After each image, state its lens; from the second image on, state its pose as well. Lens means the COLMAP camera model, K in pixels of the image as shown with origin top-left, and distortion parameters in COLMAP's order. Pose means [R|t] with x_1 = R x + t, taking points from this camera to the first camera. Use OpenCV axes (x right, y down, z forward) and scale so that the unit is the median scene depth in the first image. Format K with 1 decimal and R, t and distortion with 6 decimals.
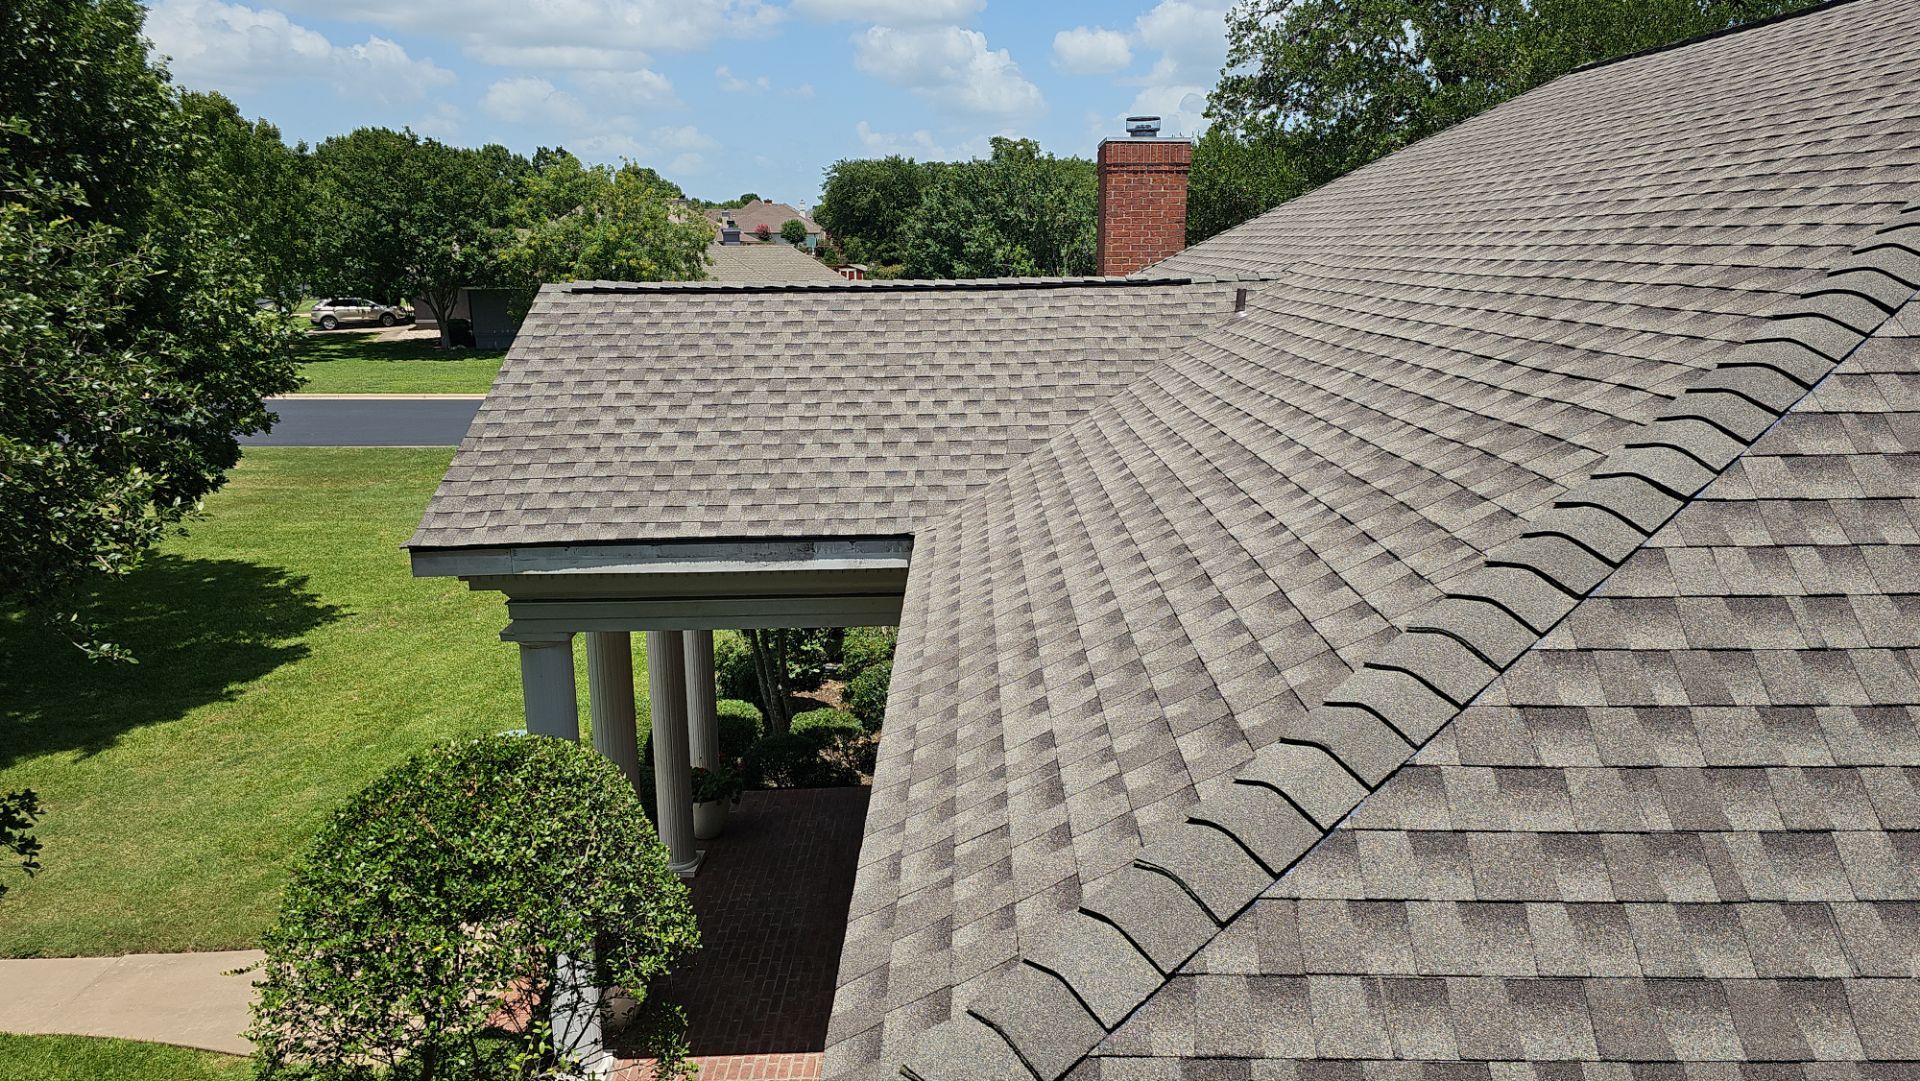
lens RADIAL K [[1300.2, 0, 960.0], [0, 1300.2, 540.5], [0, 0, 1]] dist [0.096415, -0.122010]
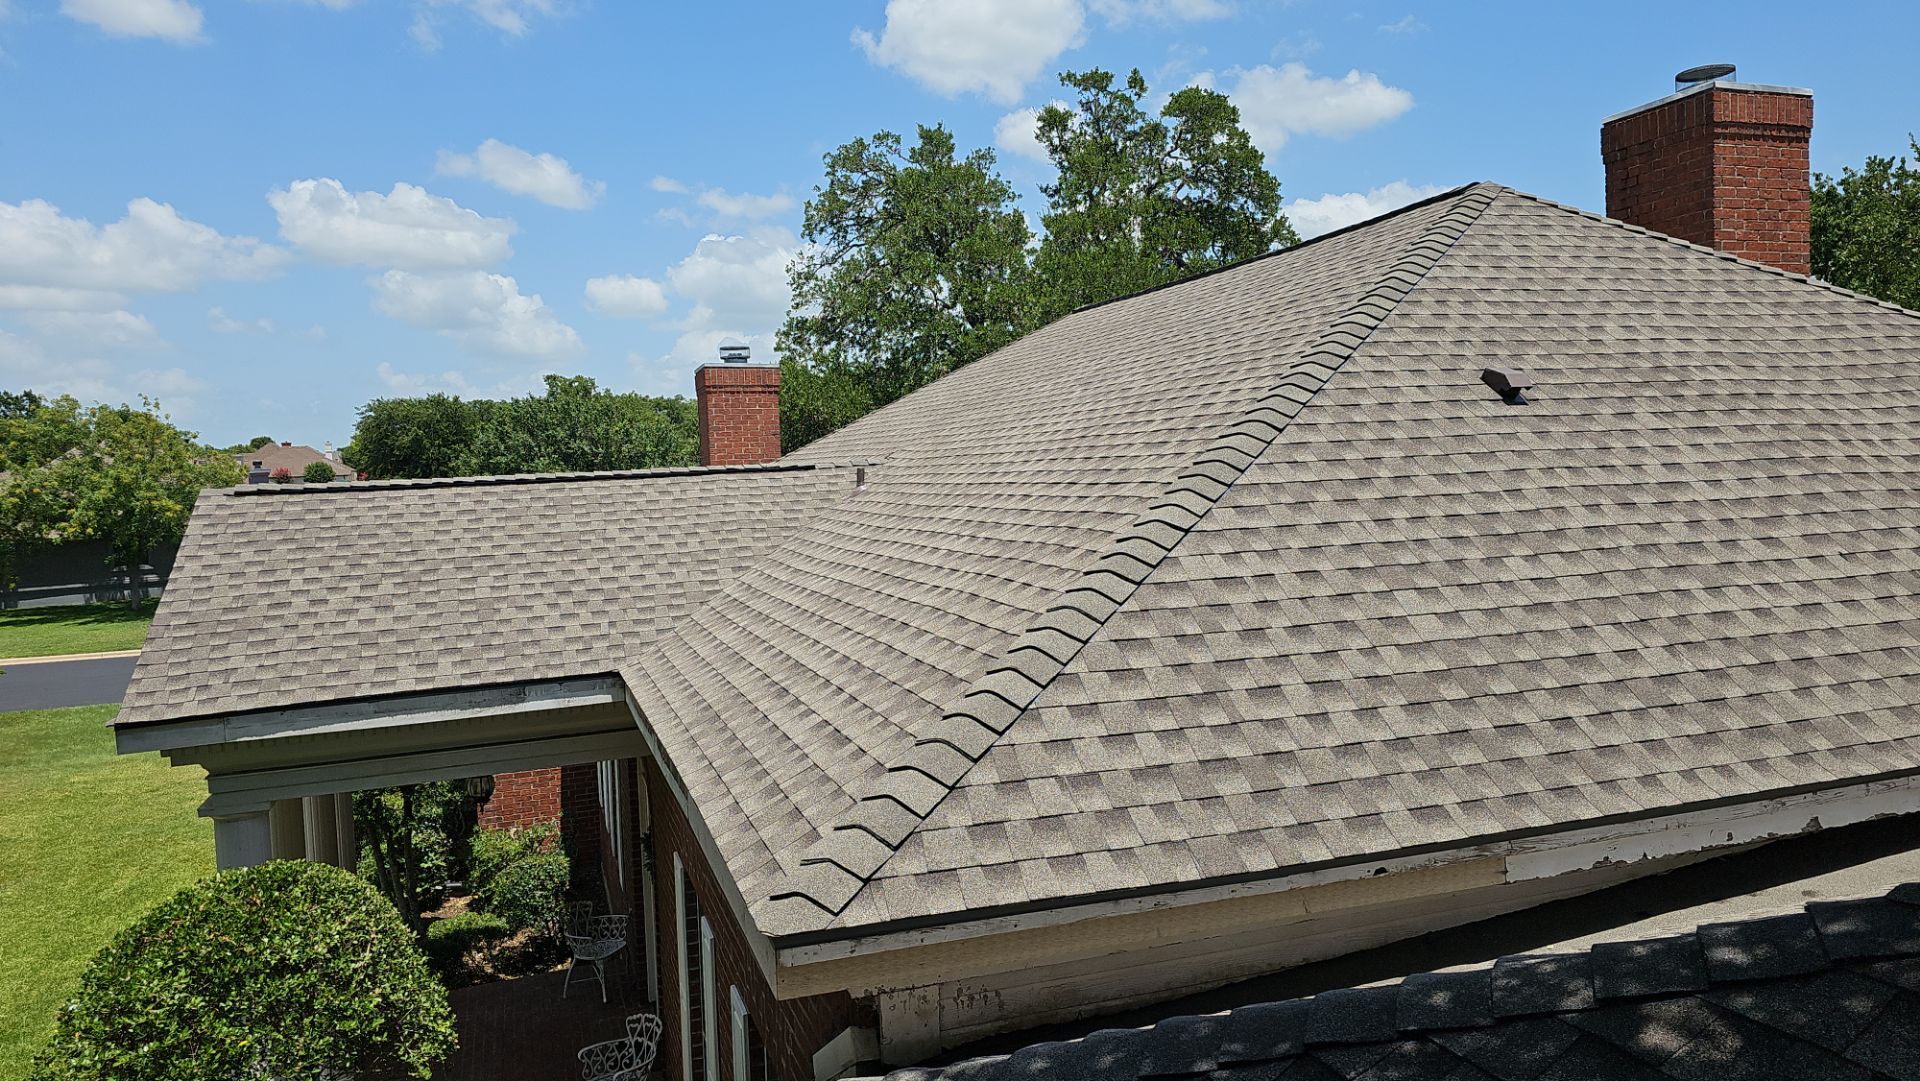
lens RADIAL K [[1316.0, 0, 955.9], [0, 1316.0, 487.2], [0, 0, 1]] dist [0.096350, -0.127088]
pose [[0.945870, -0.035853, 0.322559, -0.110705], [0.103856, 0.975055, -0.196166, 0.086815], [-0.307480, 0.219048, 0.925999, -0.197577]]
